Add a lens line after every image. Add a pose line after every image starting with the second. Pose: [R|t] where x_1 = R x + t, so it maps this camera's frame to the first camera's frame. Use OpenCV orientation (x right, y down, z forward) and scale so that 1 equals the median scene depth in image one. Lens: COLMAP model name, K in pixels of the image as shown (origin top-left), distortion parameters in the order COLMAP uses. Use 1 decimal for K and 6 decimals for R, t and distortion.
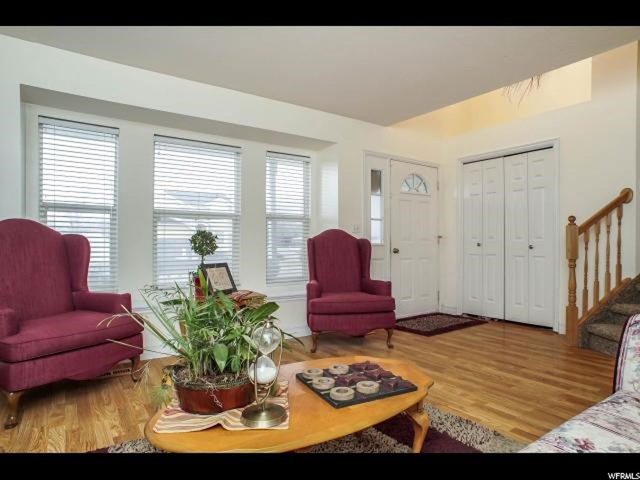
lens RADIAL K [[385.1, 0, 330.9], [0, 385.1, 247.6], [0, 0, 1]] dist [-0.105941, 0.066196]
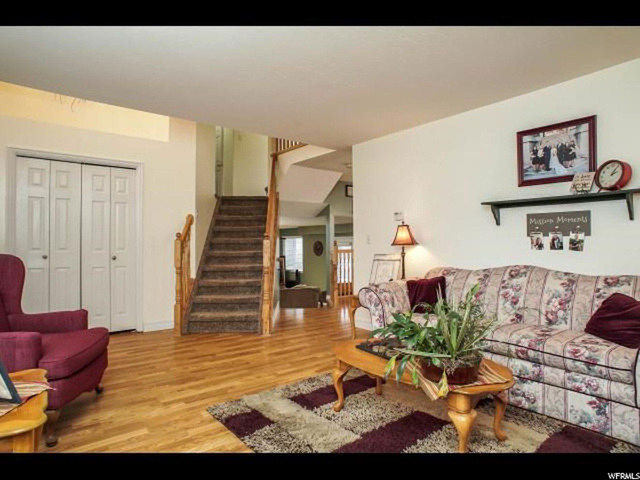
lens RADIAL K [[370.5, 0, 320.0], [0, 370.5, 240.0], [0, 0, 1]] dist [-0.094594, 0.068208]
pose [[-0.048373, 0.013922, 0.998732, -0.691982], [0.012914, 0.999828, -0.013311, -0.042014], [-0.998746, 0.012254, -0.048544, 0.649888]]
